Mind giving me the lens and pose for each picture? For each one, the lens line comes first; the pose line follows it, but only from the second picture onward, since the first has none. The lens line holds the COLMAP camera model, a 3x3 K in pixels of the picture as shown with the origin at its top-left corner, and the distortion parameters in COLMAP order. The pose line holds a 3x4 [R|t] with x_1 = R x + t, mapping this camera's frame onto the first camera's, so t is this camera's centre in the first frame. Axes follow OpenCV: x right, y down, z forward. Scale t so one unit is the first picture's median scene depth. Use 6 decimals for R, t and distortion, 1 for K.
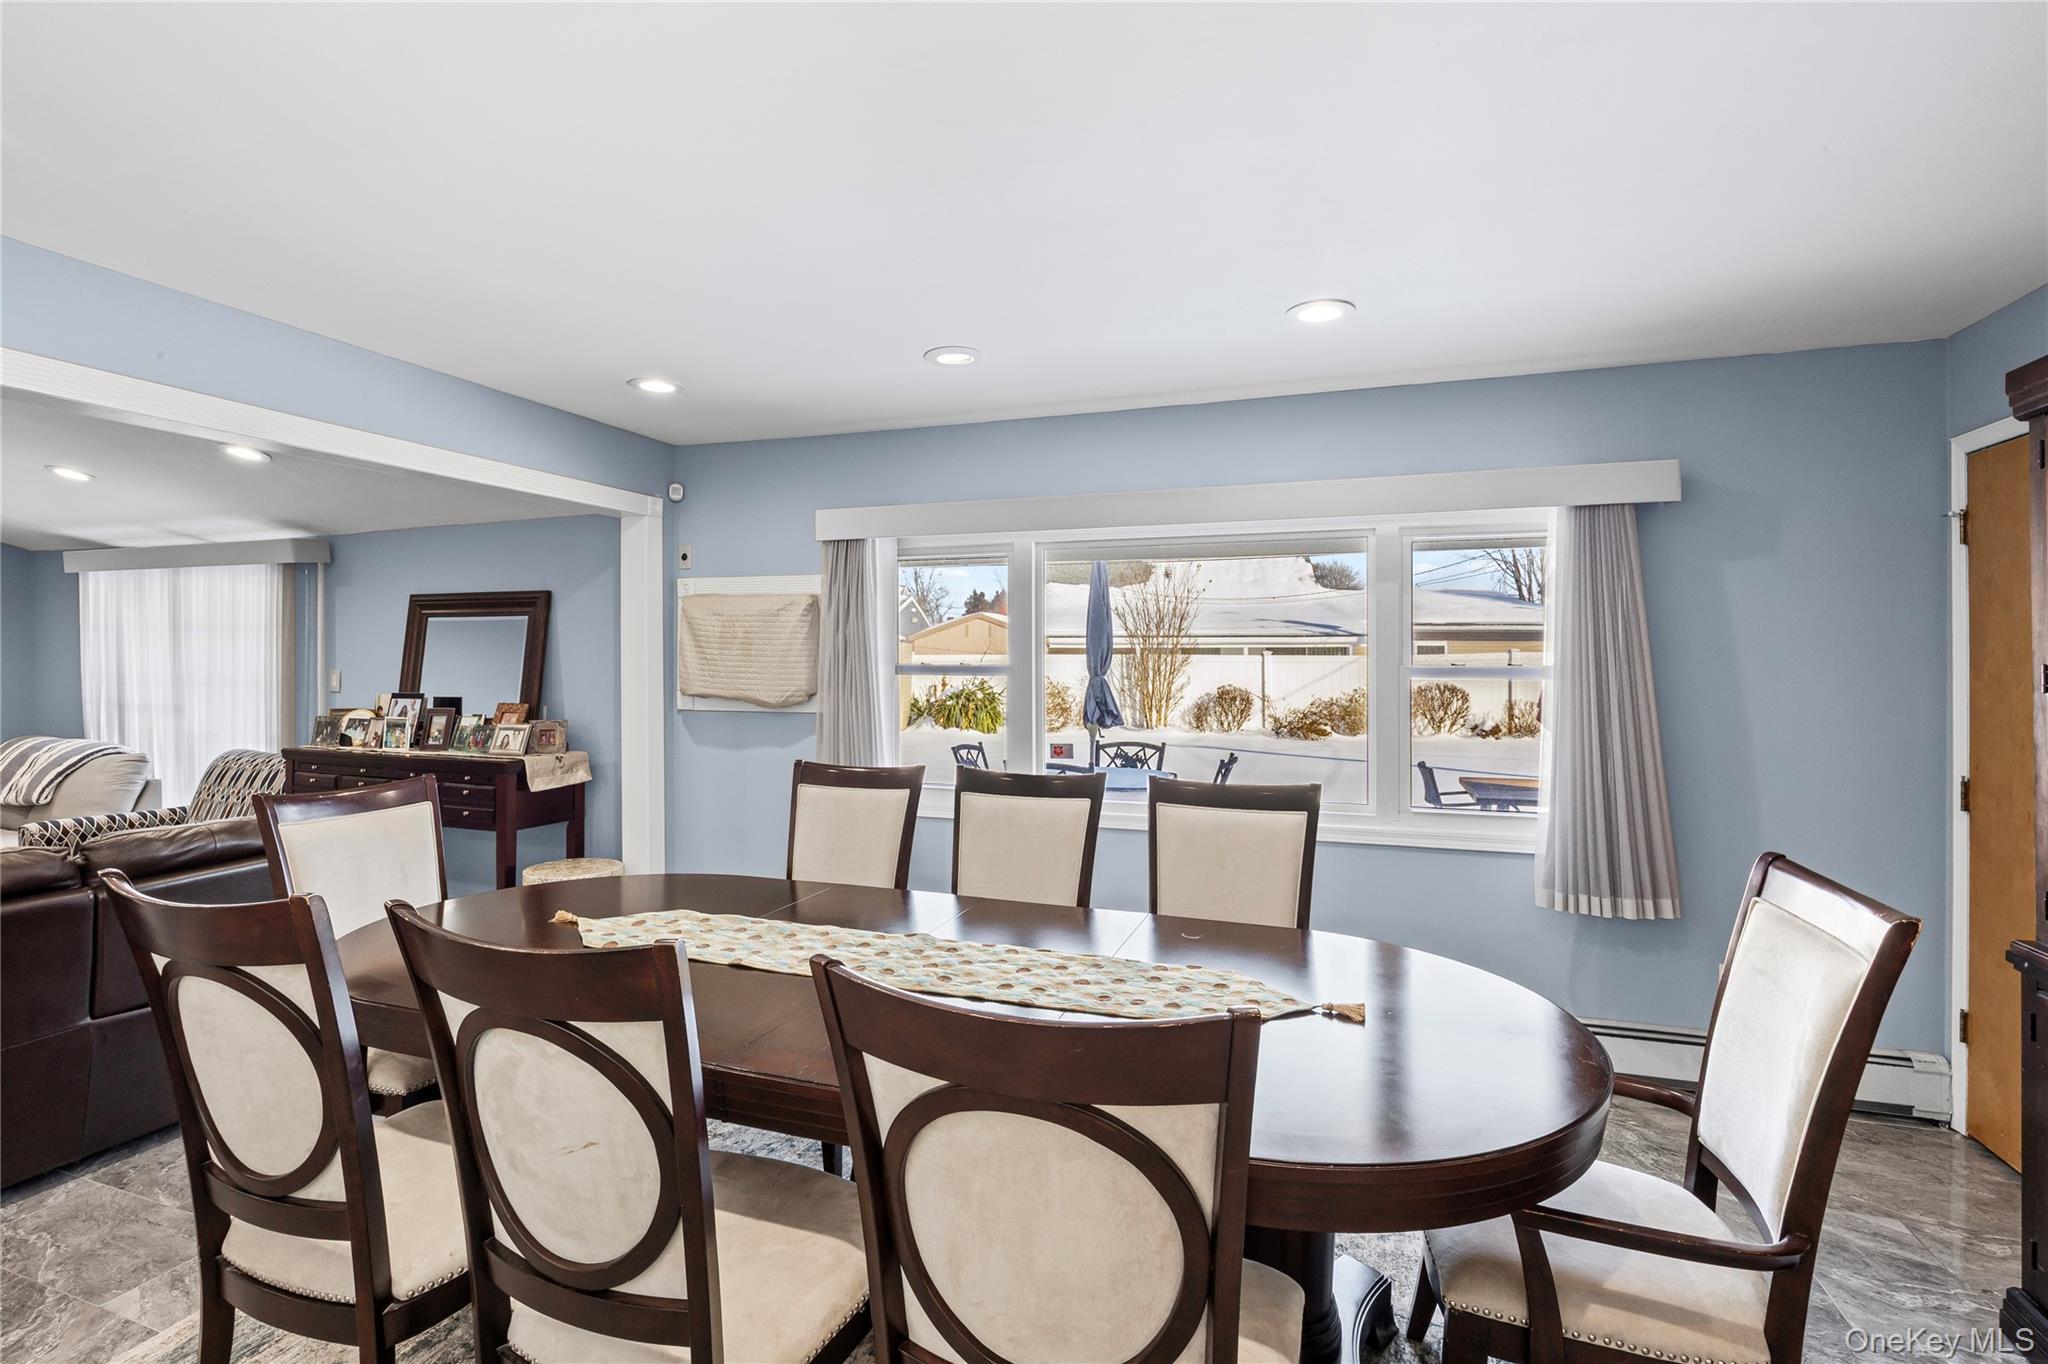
lens RADIAL K [[965.7, 0, 1026.6], [0, 965.7, 657.9], [0, 0, 1]] dist [-0.004328, -0.000914]
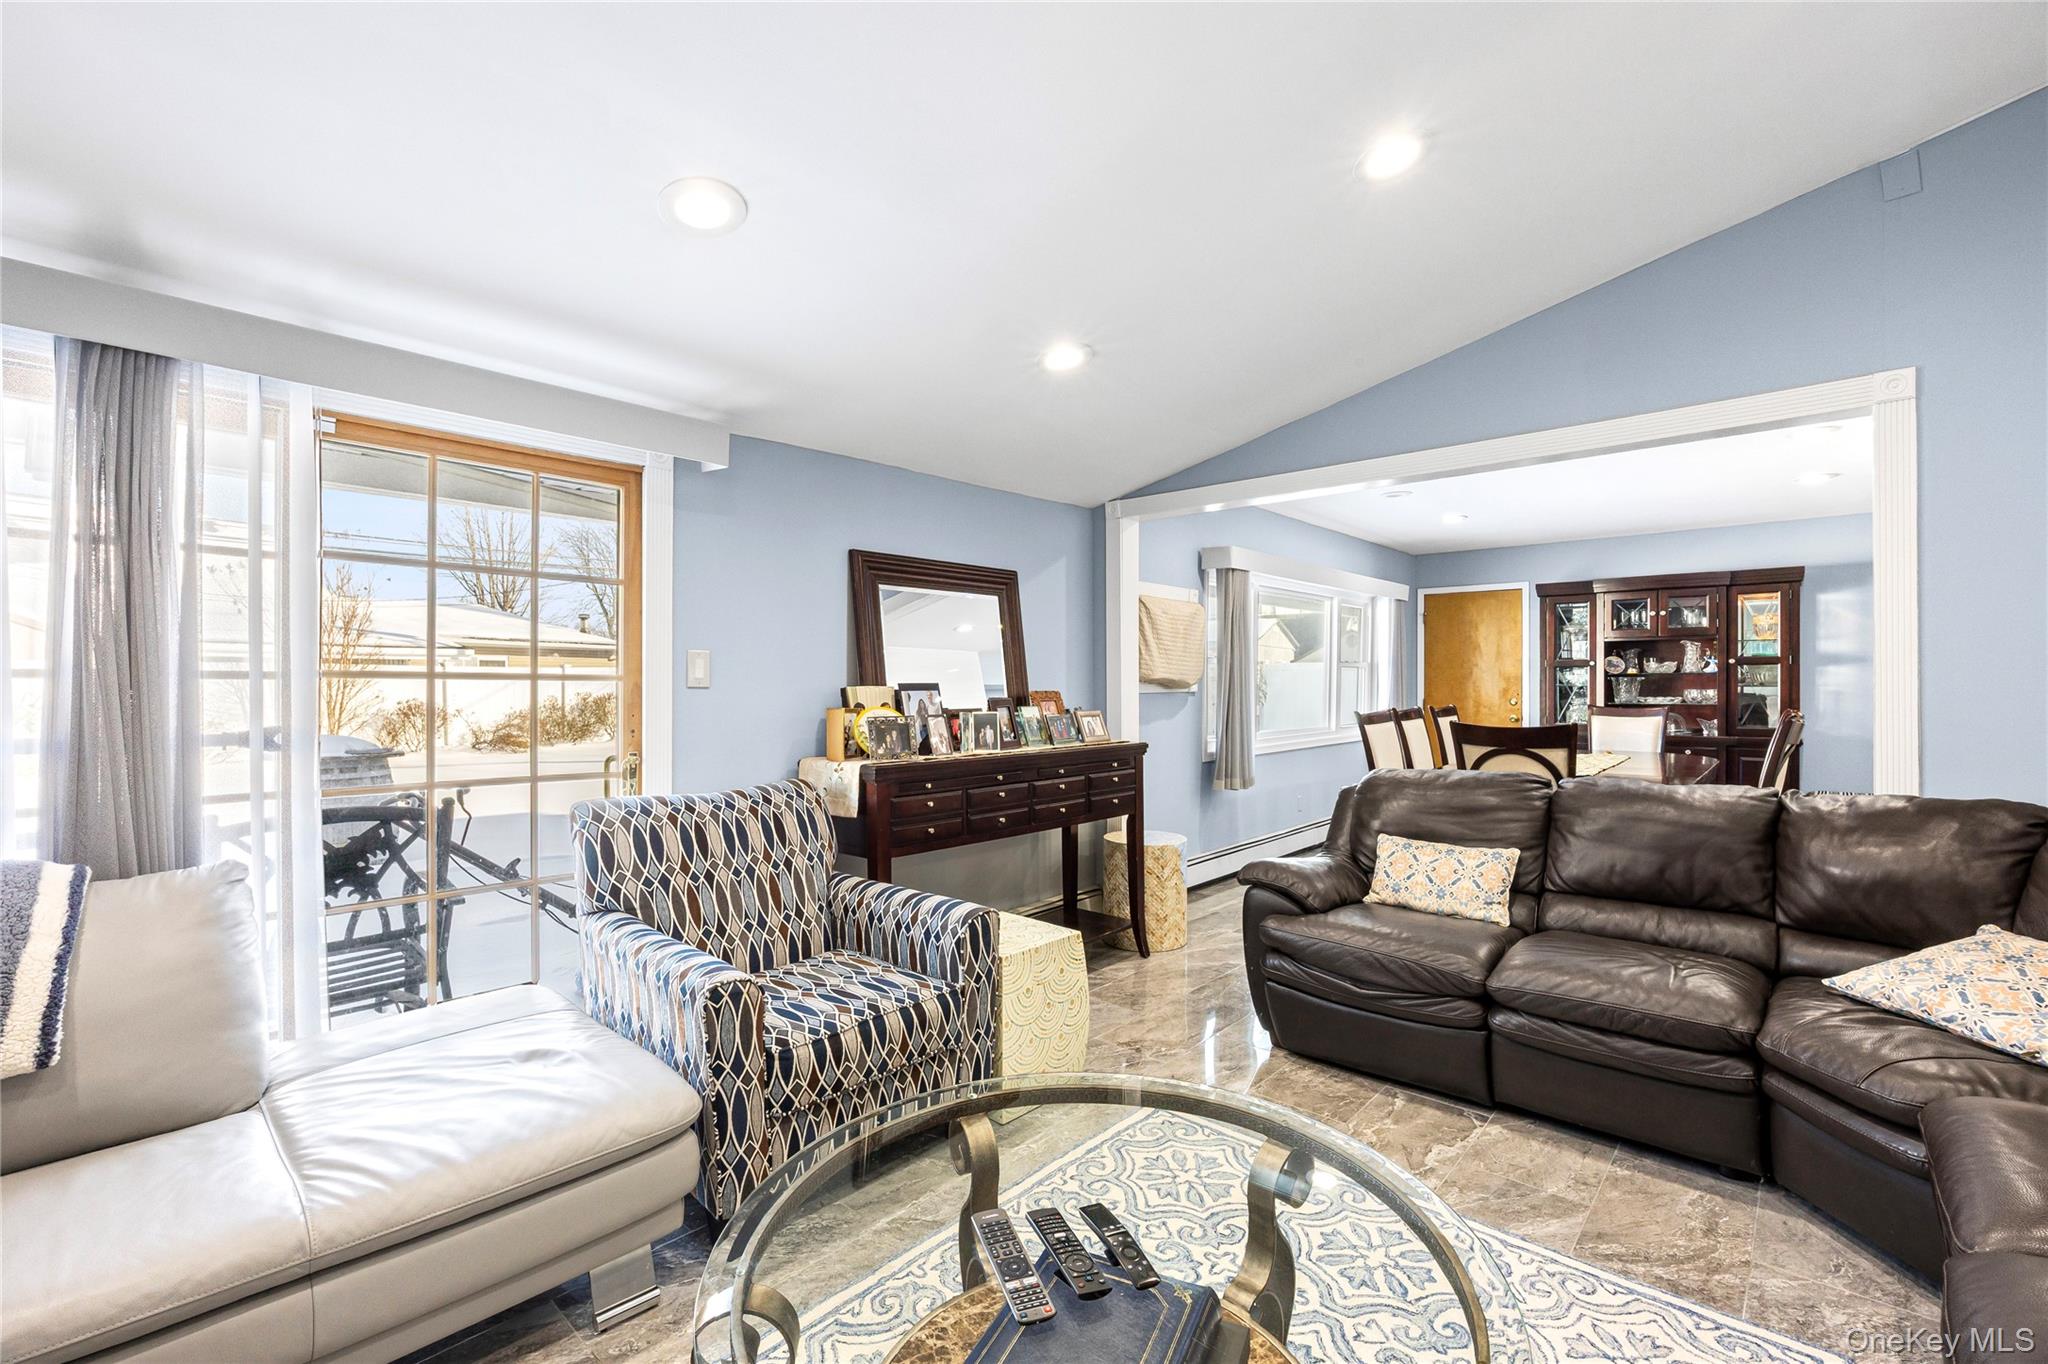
lens RADIAL K [[895.1, 0, 1017.0], [0, 895.1, 672.1], [0, 0, 1]] dist [-0.014031, 0.000824]
pose [[0.370178, 0.005378, 0.928945, -1.252111], [0.001023, 0.999980, -0.006196, 0.031460], [-0.928960, 0.003244, 0.370165, 0.657602]]
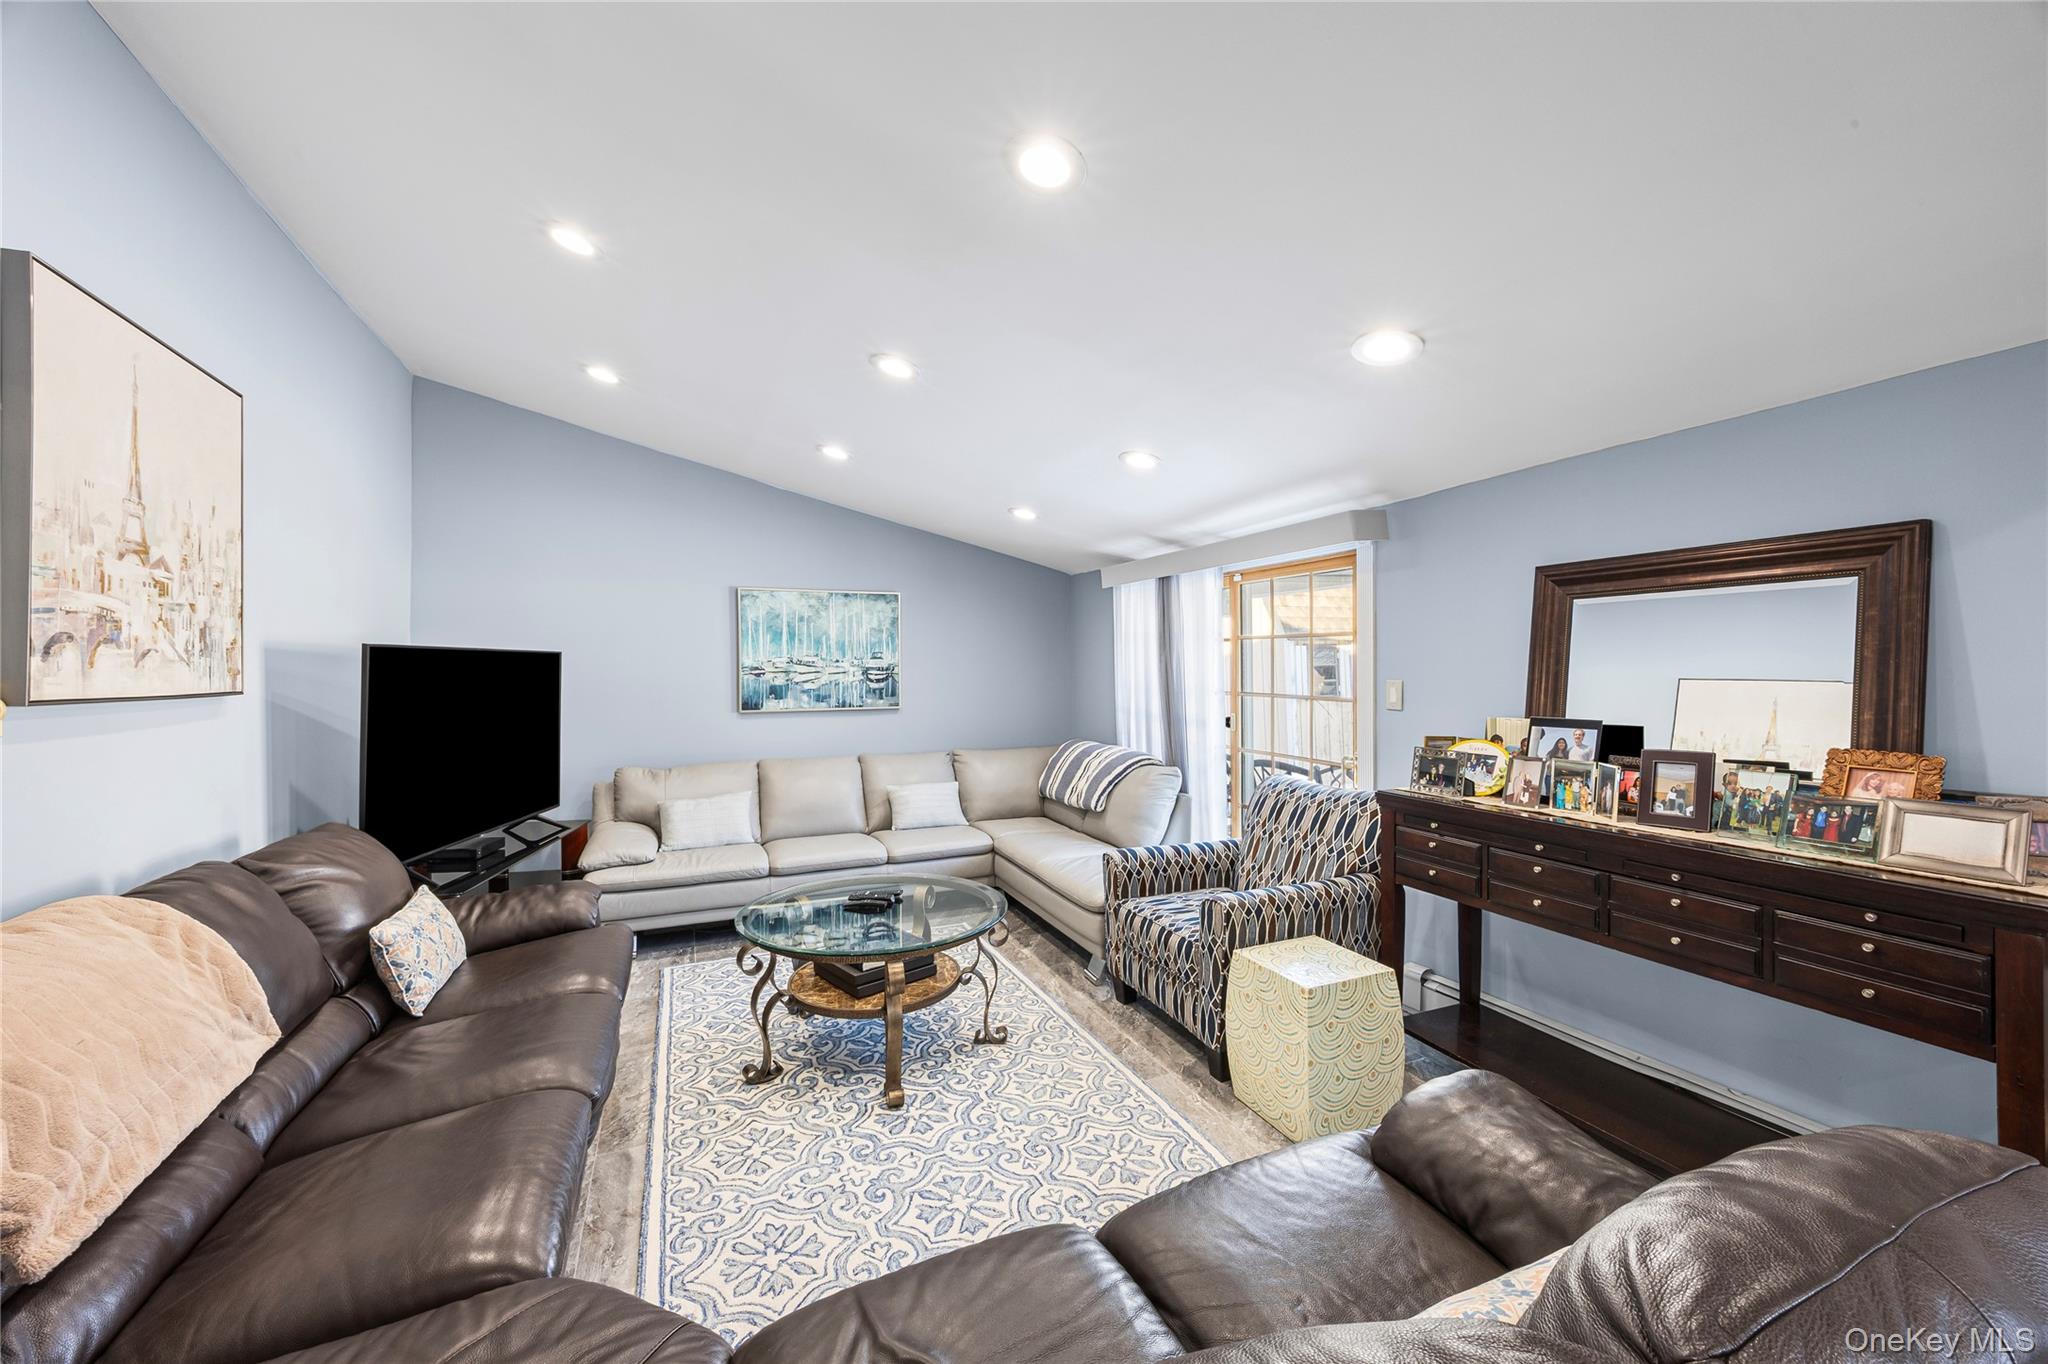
lens RADIAL K [[777.2, 0, 1023.8], [0, 777.2, 628.7], [0, 0, 1]] dist [-0.000141, -0.000018]
pose [[0.698029, -0.045848, -0.714600, -0.519669], [0.011434, 0.998535, -0.052897, 0.000602], [0.715978, 0.028753, 0.697531, 0.389263]]
